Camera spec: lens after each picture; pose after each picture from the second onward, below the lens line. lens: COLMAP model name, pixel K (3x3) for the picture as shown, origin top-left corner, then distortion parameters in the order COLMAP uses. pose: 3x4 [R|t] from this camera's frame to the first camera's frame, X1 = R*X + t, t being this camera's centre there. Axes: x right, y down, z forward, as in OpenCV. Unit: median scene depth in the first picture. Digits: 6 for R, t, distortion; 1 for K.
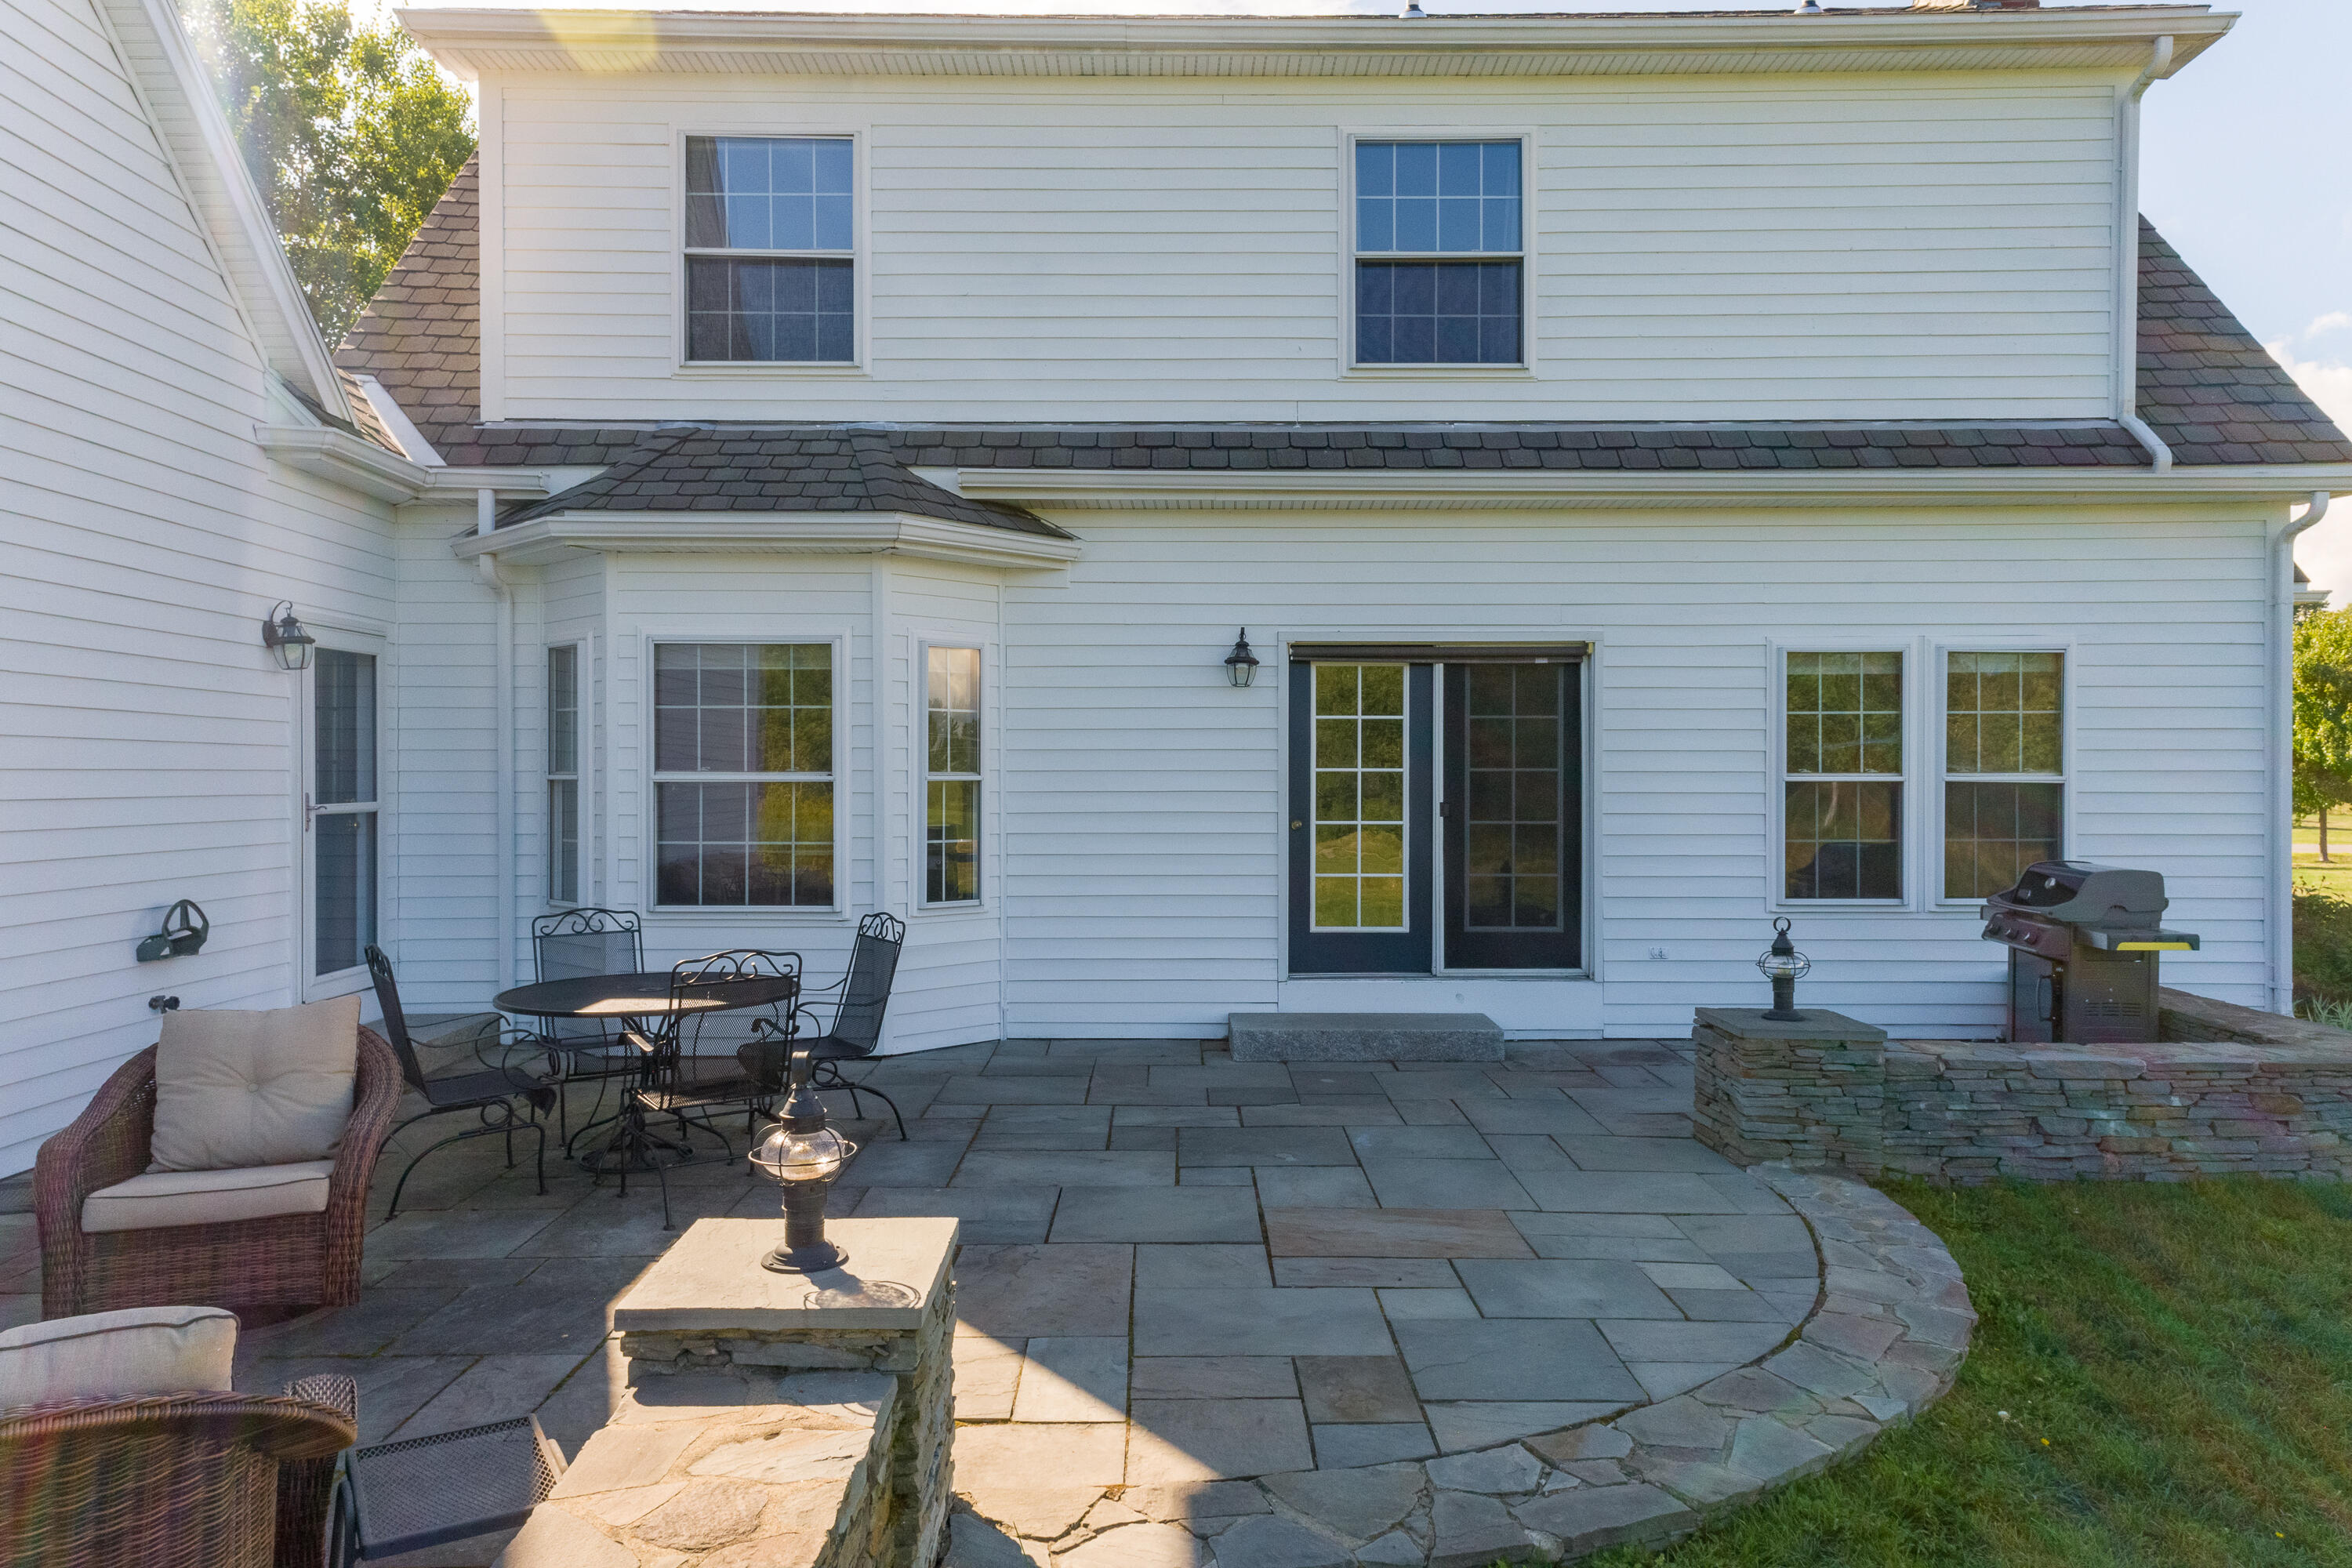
lens RADIAL K [[1601.9, 0, 1176.0], [0, 1601.9, 784.0], [0, 0, 1]] dist [0.035949, 0.003220]
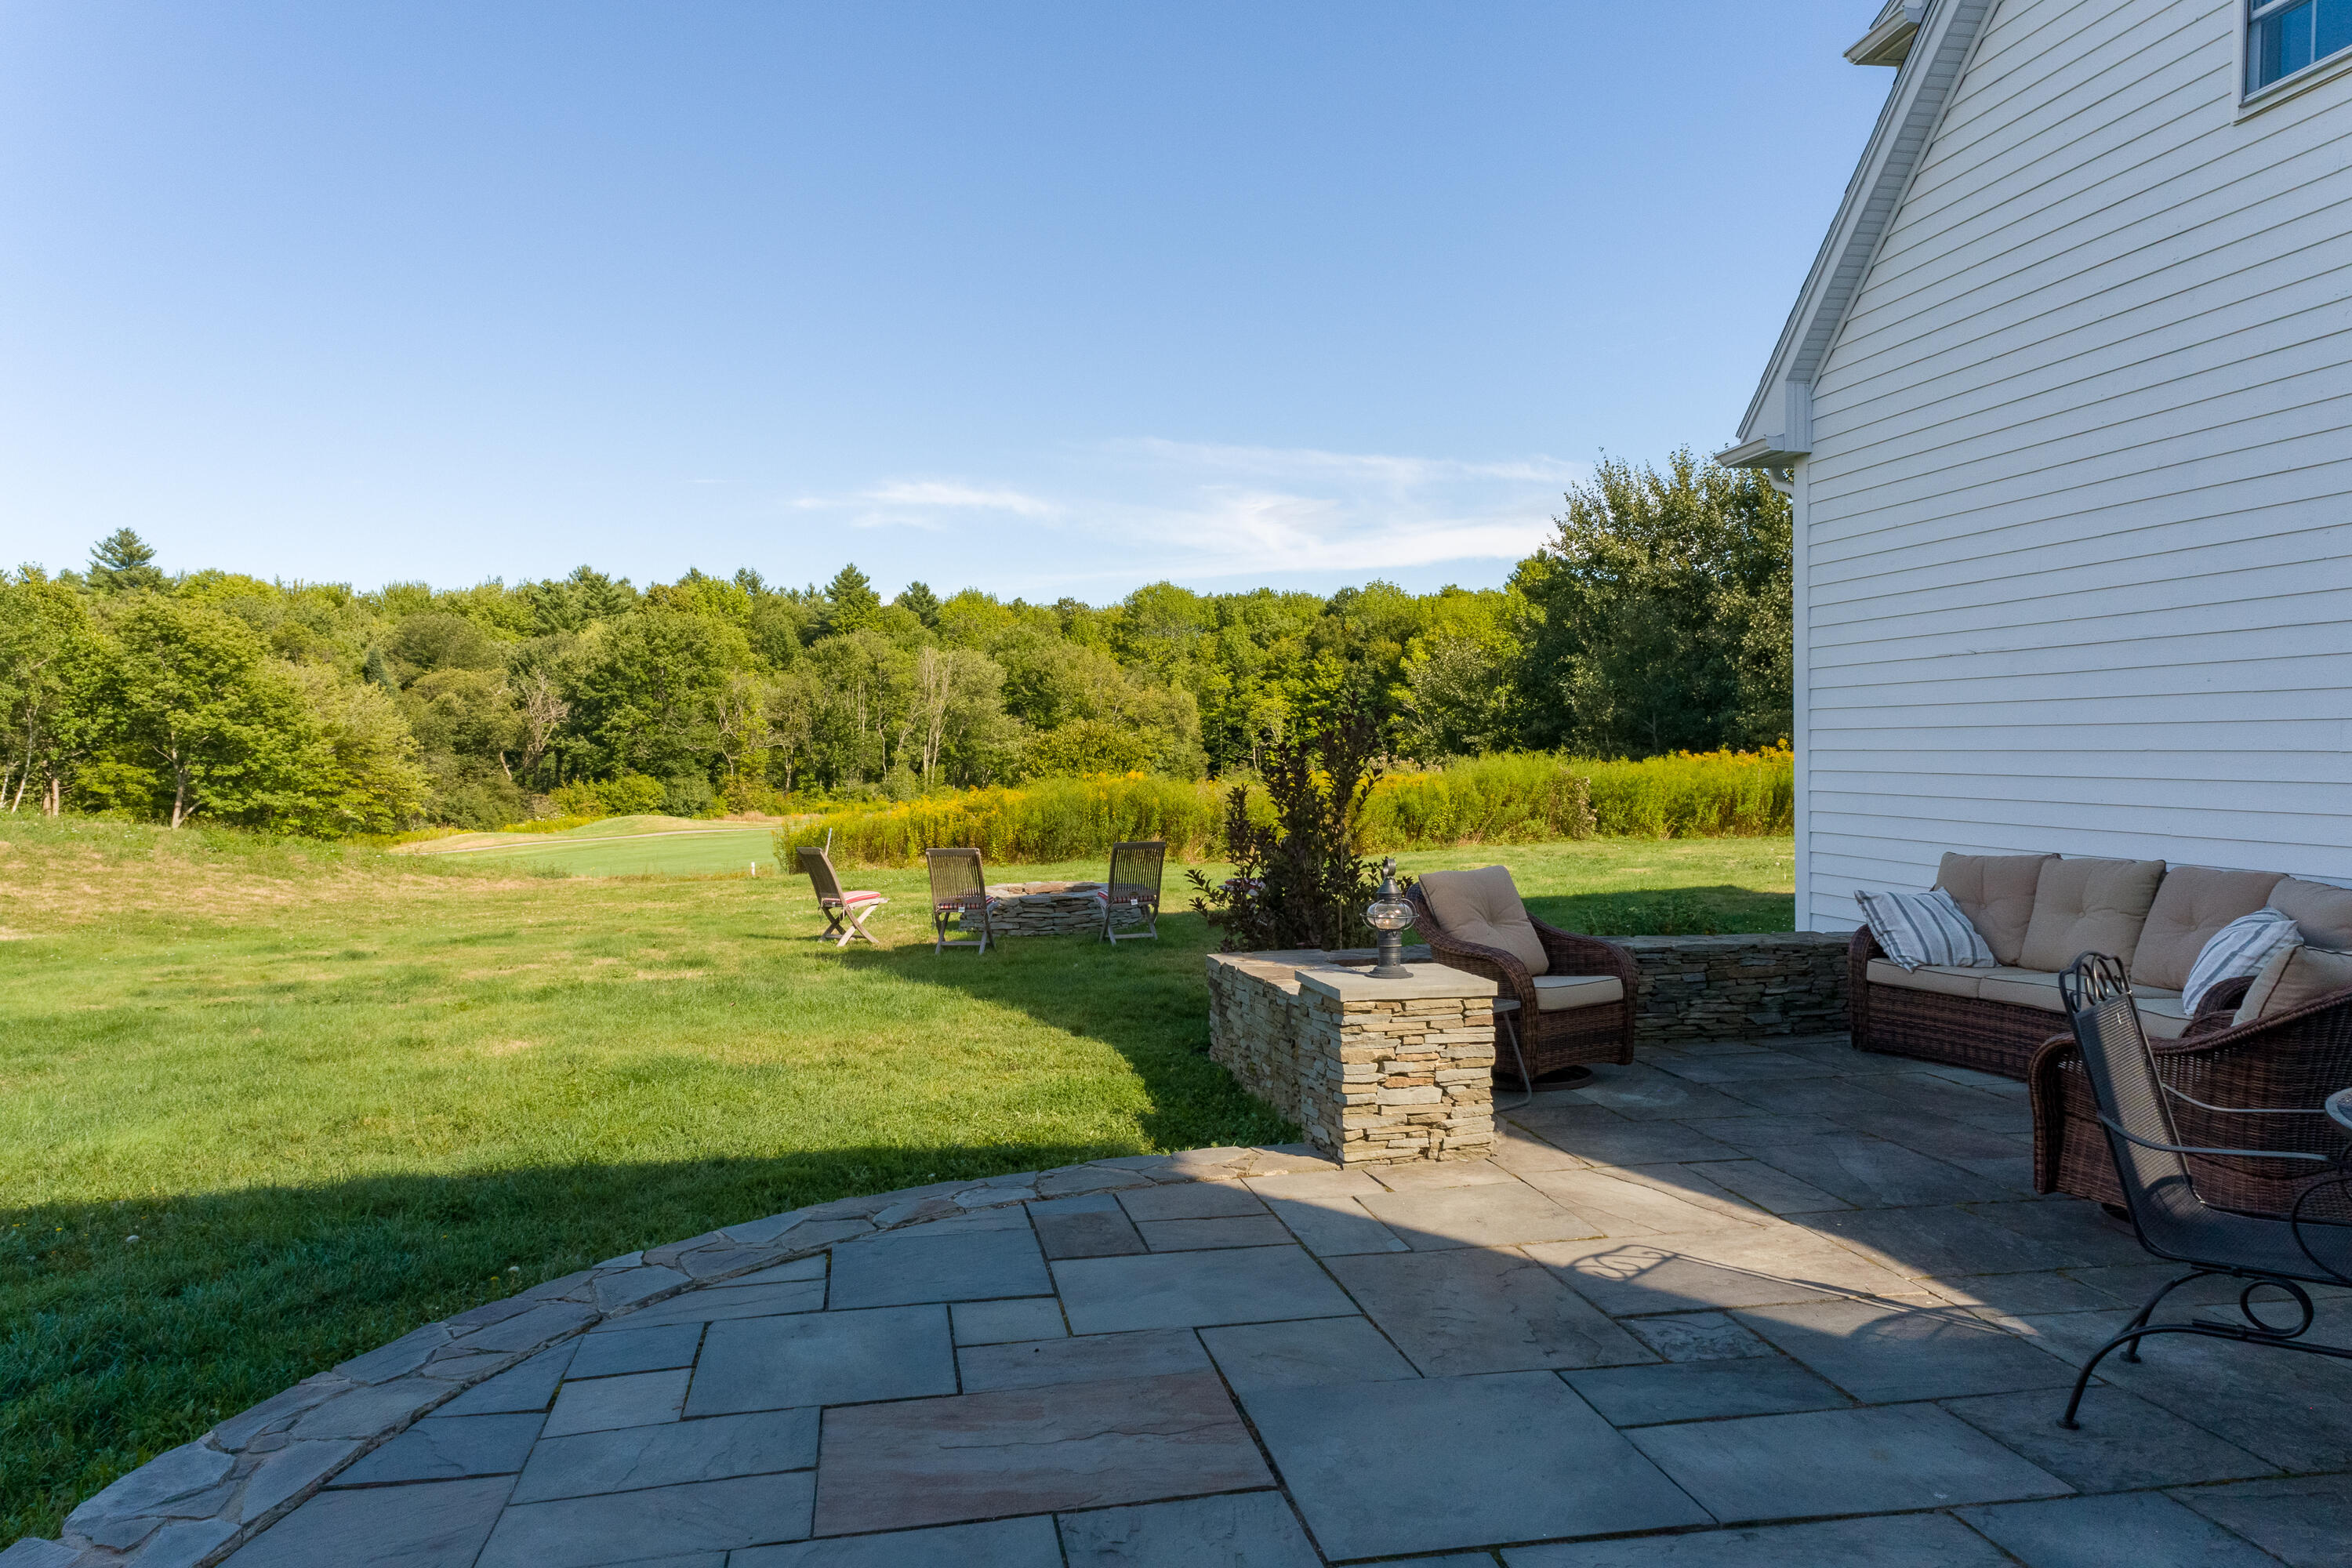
lens RADIAL K [[1601.9, 0, 1176.0], [0, 1601.9, 784.0], [0, 0, 1]] dist [0.035949, 0.003220]
pose [[-0.983125, 0.012277, -0.182521, 0.114407], [0.007561, 0.999620, 0.026511, 0.011862], [0.182777, 0.024684, -0.982844, 0.953428]]
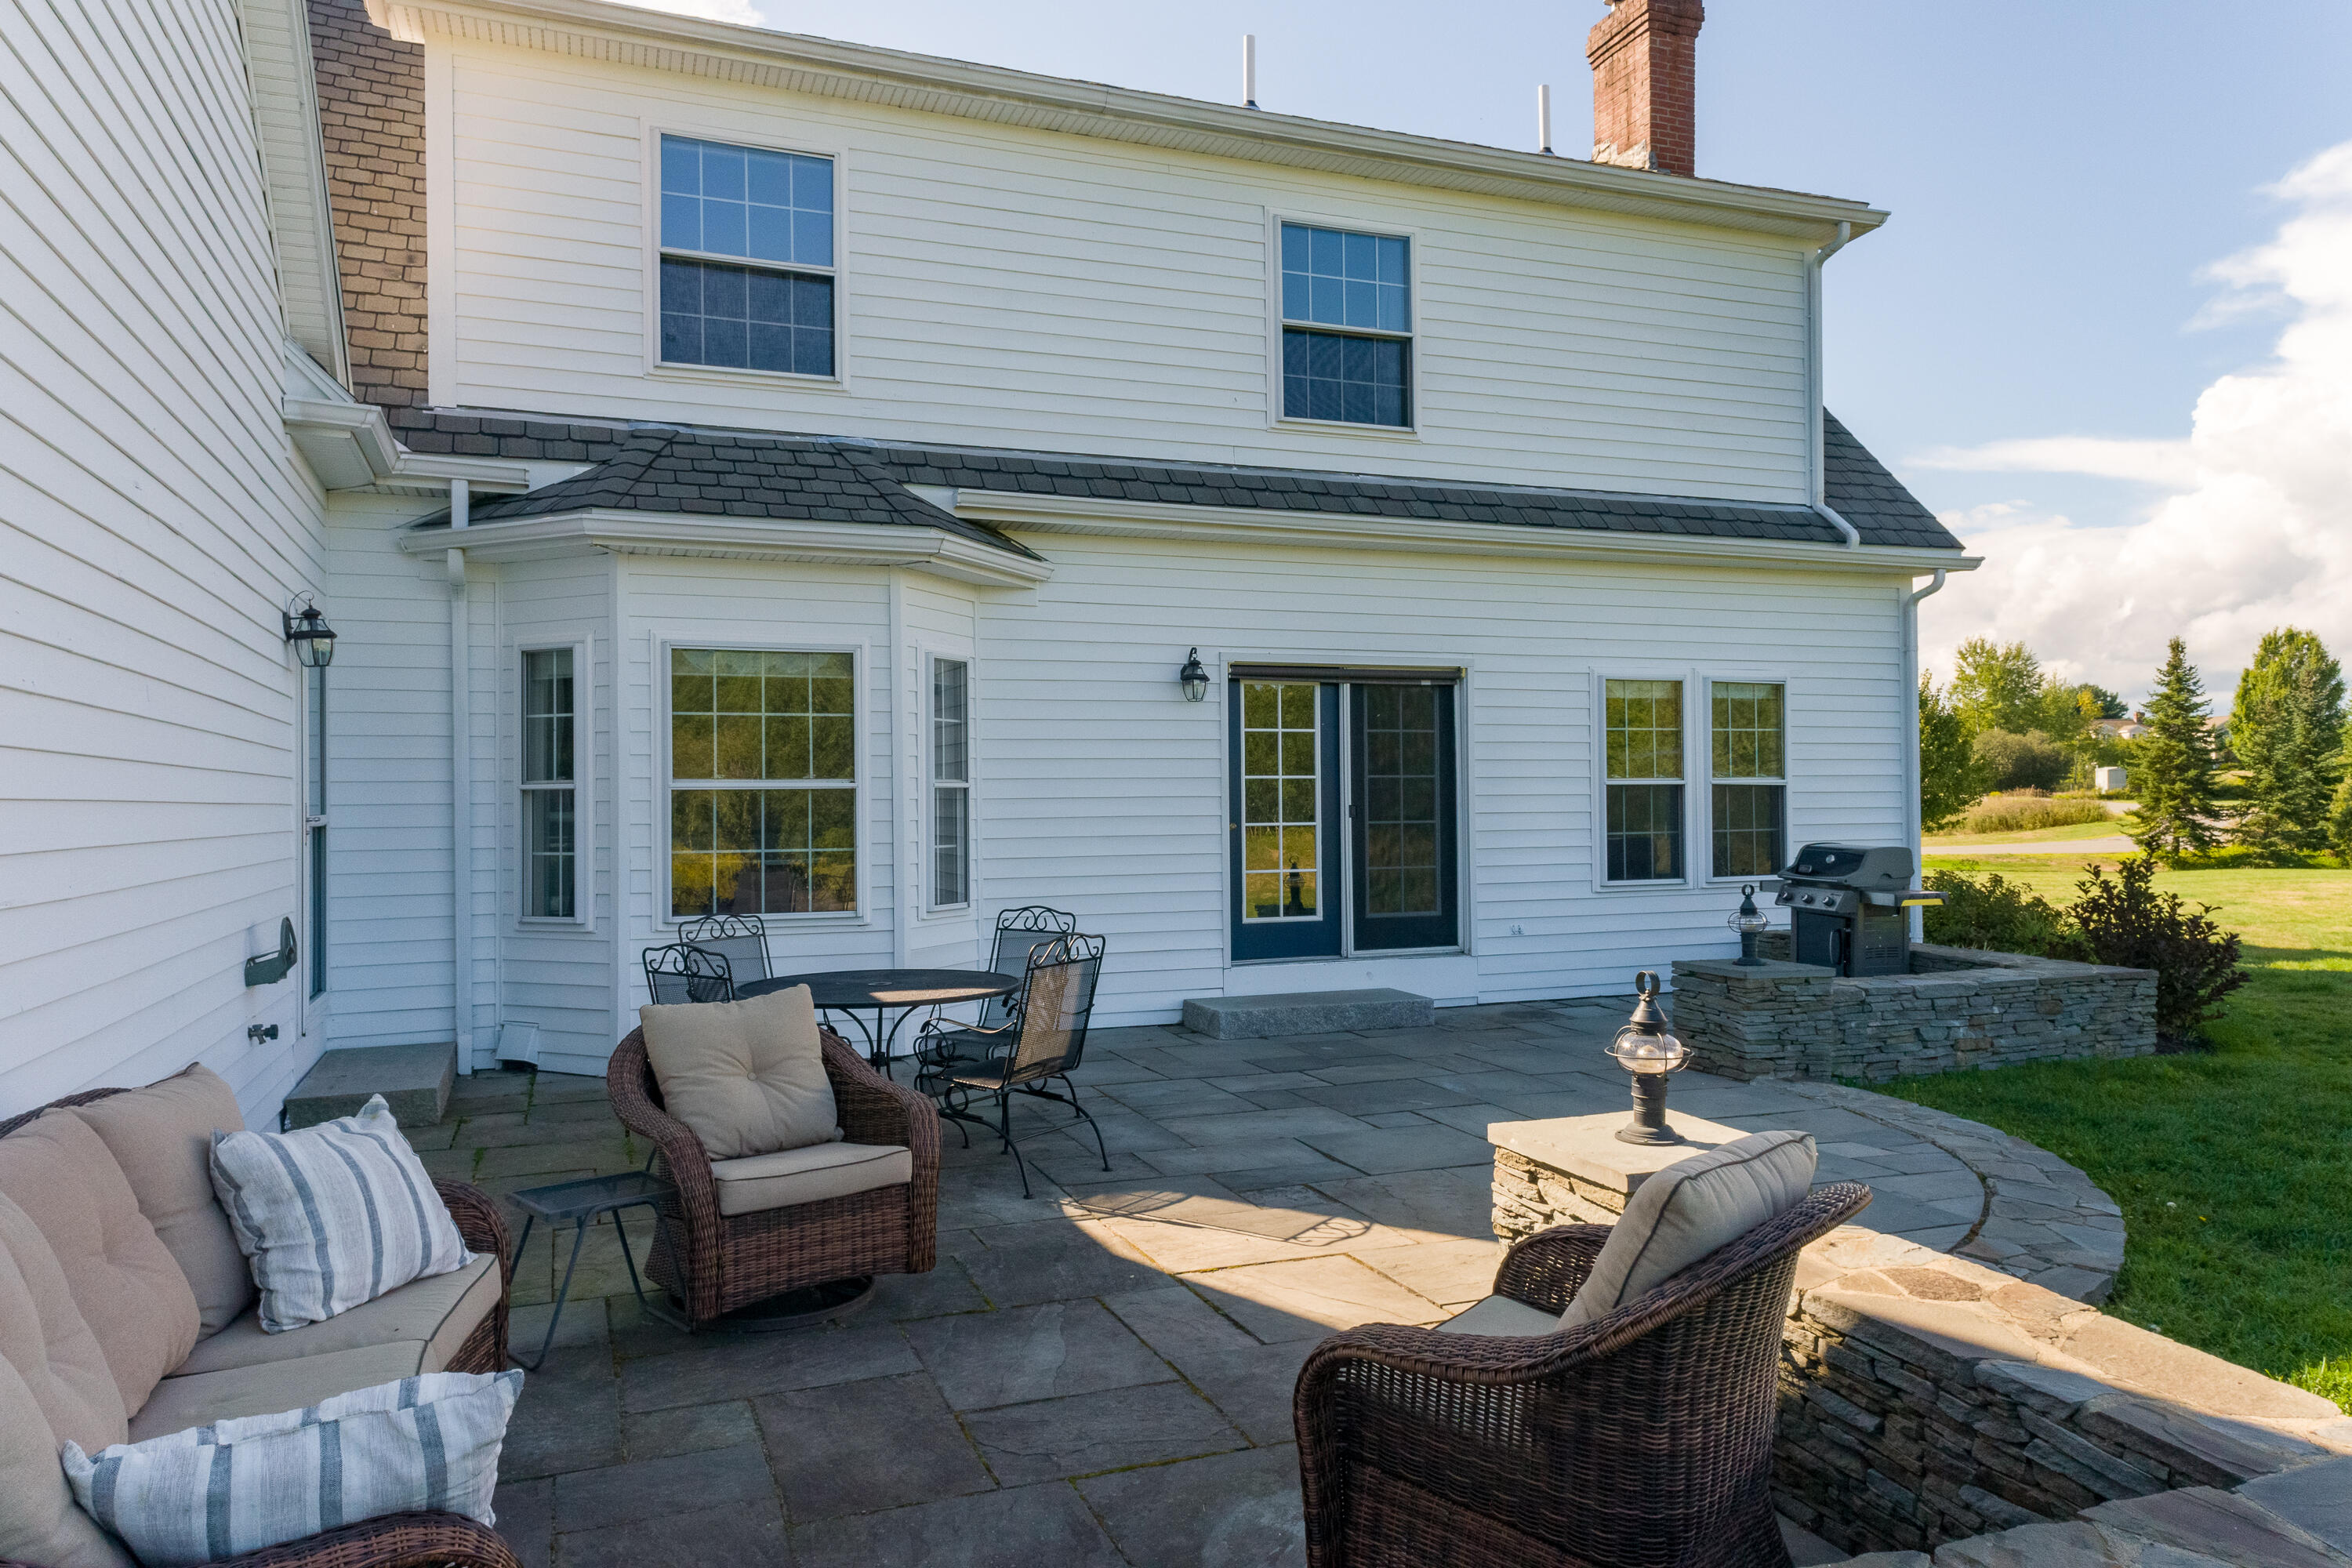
lens RADIAL K [[1577.9, 0, 1176.0], [0, 1577.9, 784.0], [0, 0, 1]] dist [0.032086, 0.003900]
pose [[0.934888, -0.005275, 0.354904, -0.356319], [0.011542, 0.999813, -0.015543, 0.012741], [-0.354756, 0.018627, 0.934774, -0.007291]]
